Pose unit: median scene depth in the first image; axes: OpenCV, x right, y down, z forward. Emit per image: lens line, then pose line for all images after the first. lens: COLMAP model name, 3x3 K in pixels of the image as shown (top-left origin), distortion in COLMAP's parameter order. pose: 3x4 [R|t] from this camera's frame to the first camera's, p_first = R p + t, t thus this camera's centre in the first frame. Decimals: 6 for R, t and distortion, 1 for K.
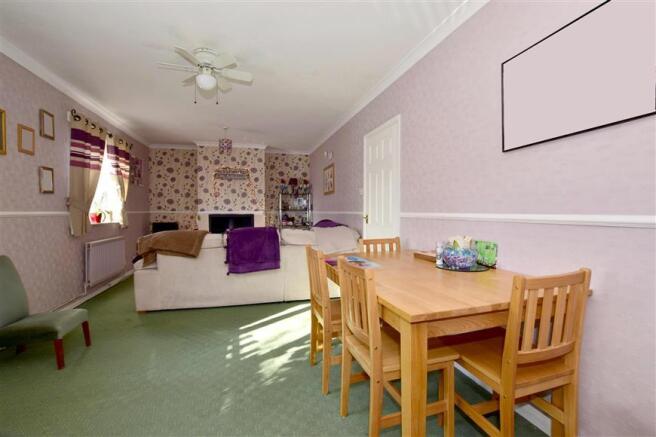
lens RADIAL K [[287.7, 0, 328.3], [0, 287.7, 217.9], [0, 0, 1]] dist [-0.030431, -0.000167]
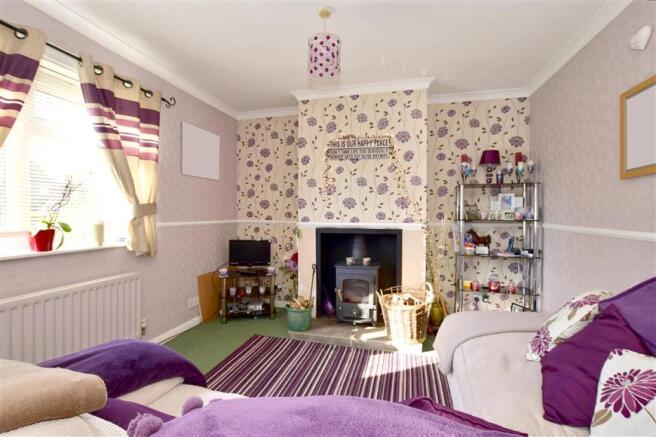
lens RADIAL K [[287.7, 0, 325.2], [0, 287.7, 217.4], [0, 0, 1]] dist [-0.030431, -0.000167]
pose [[0.857415, 0.011225, -0.514504, -0.125358], [-0.018376, 0.999792, -0.008812, -0.025922], [0.514298, 0.017010, 0.857443, 0.530837]]
